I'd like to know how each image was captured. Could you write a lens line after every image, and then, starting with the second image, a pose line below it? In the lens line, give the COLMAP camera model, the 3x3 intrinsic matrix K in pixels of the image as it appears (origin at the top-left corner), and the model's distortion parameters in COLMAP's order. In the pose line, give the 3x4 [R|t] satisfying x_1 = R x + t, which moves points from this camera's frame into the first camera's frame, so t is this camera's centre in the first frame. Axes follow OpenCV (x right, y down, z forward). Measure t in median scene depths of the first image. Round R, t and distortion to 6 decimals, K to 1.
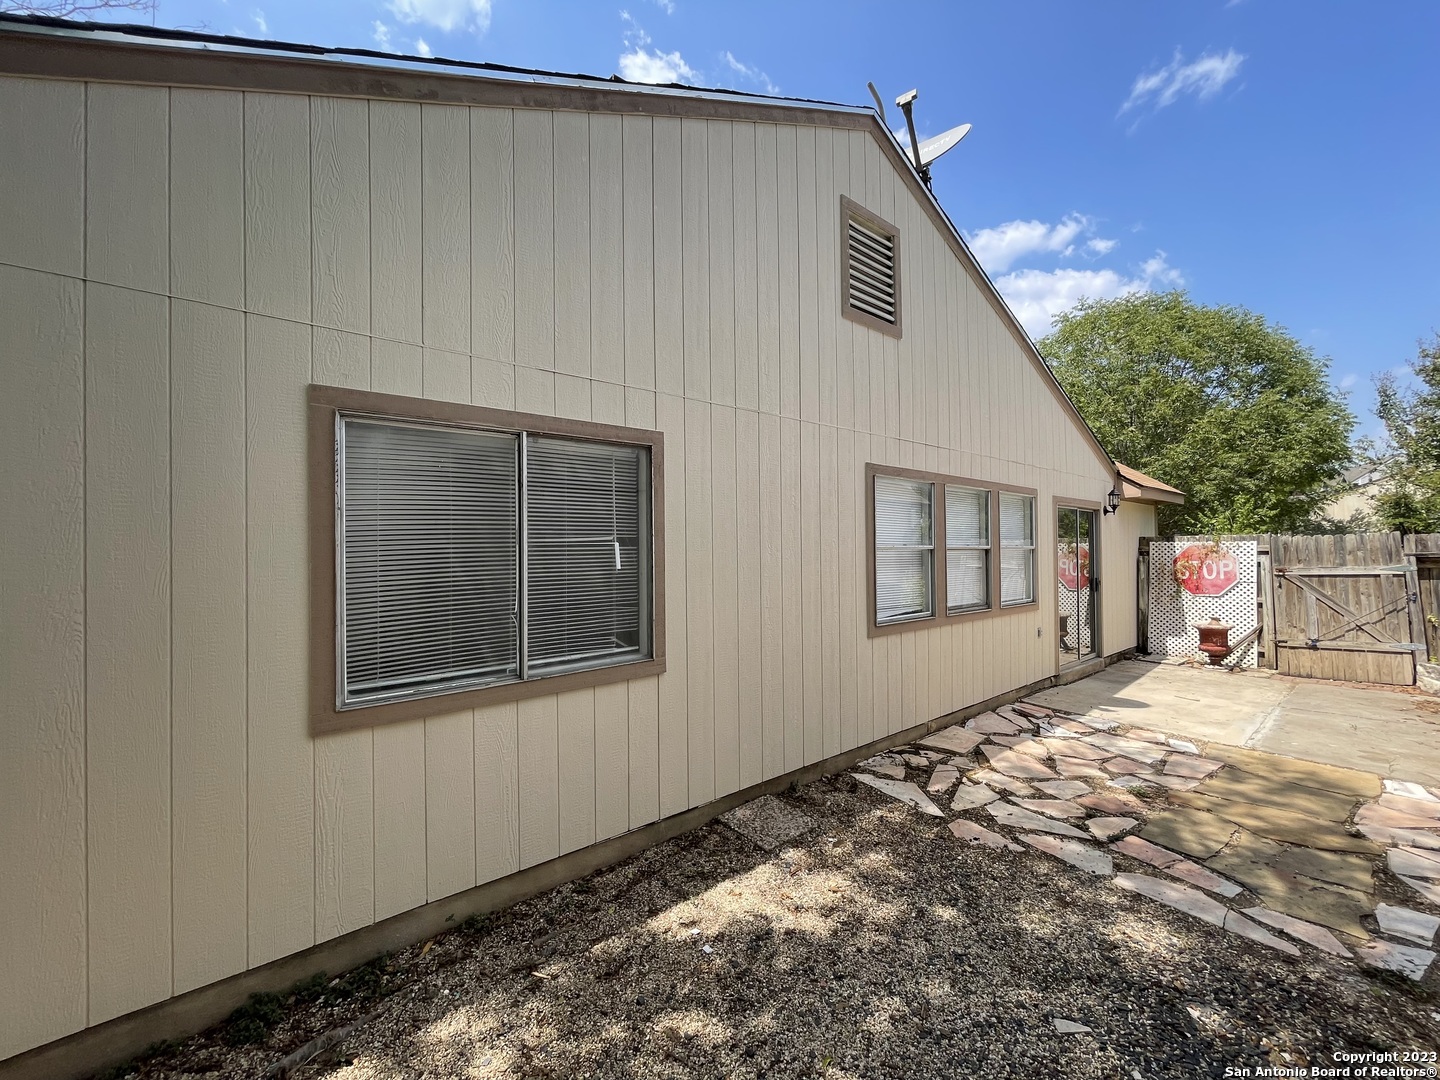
lens RADIAL K [[584.6, 0, 716.8], [0, 584.6, 543.2], [0, 0, 1]] dist [0.001685, 0.000146]
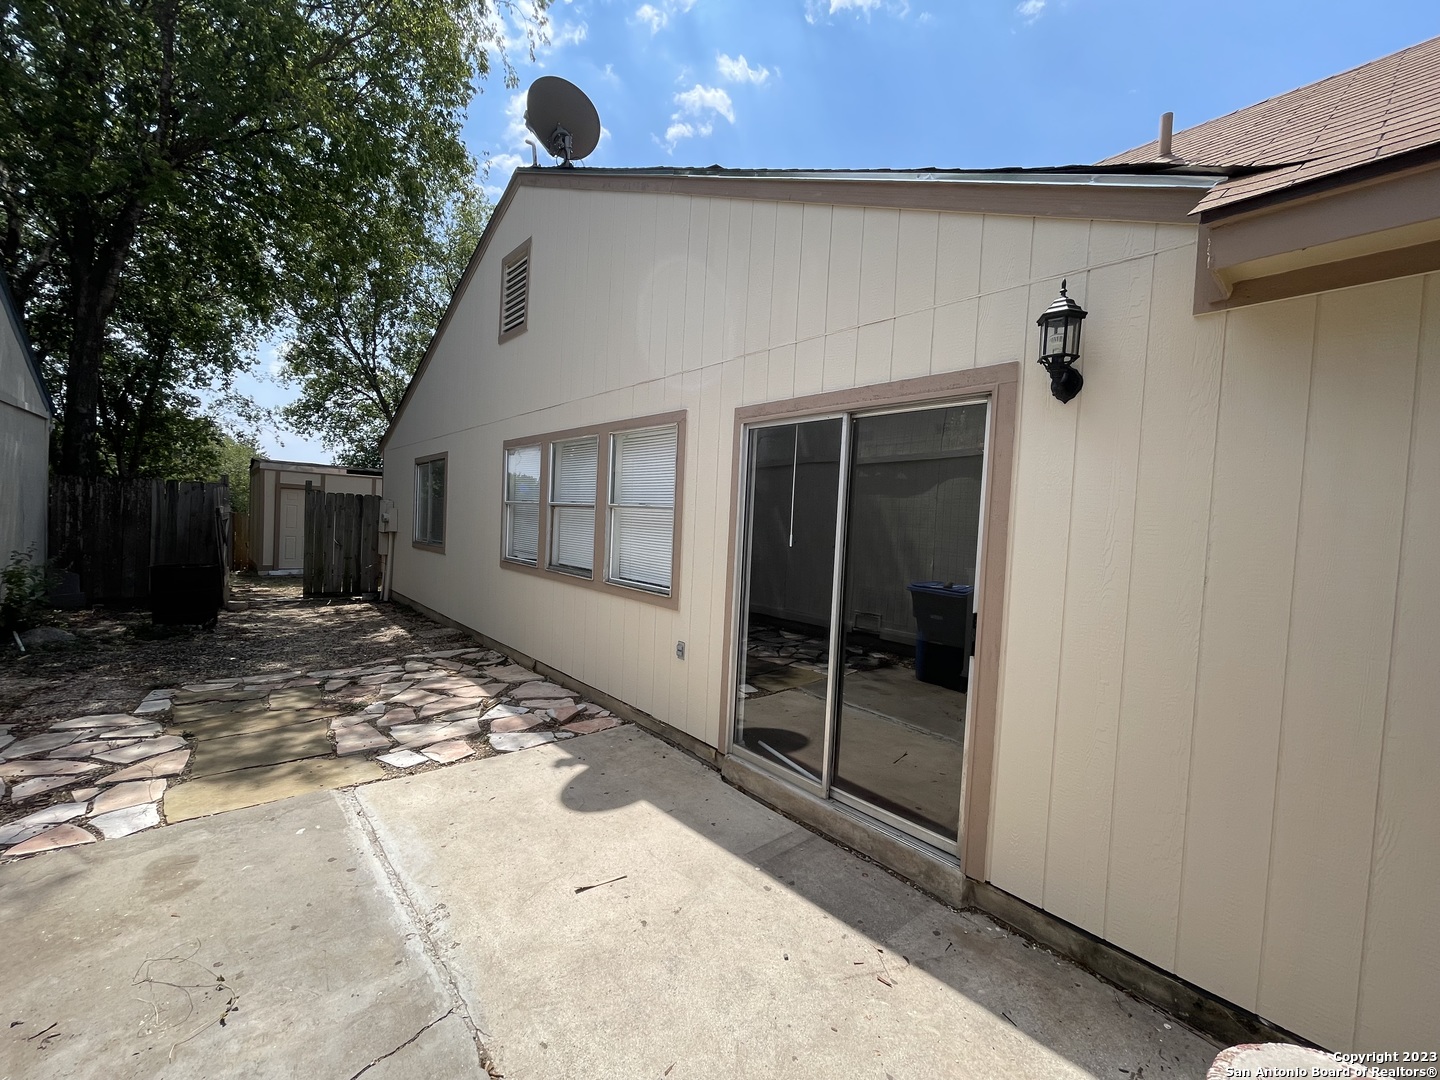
lens RADIAL K [[585.1, 0, 712.1], [0, 585.1, 543.2], [0, 0, 1]] dist [0.001158, 0.000368]
pose [[0.030935, 0.067356, -0.997249, 1.781369], [-0.032292, 0.997273, 0.066356, -0.012951], [0.999000, 0.030151, 0.033025, 1.546929]]
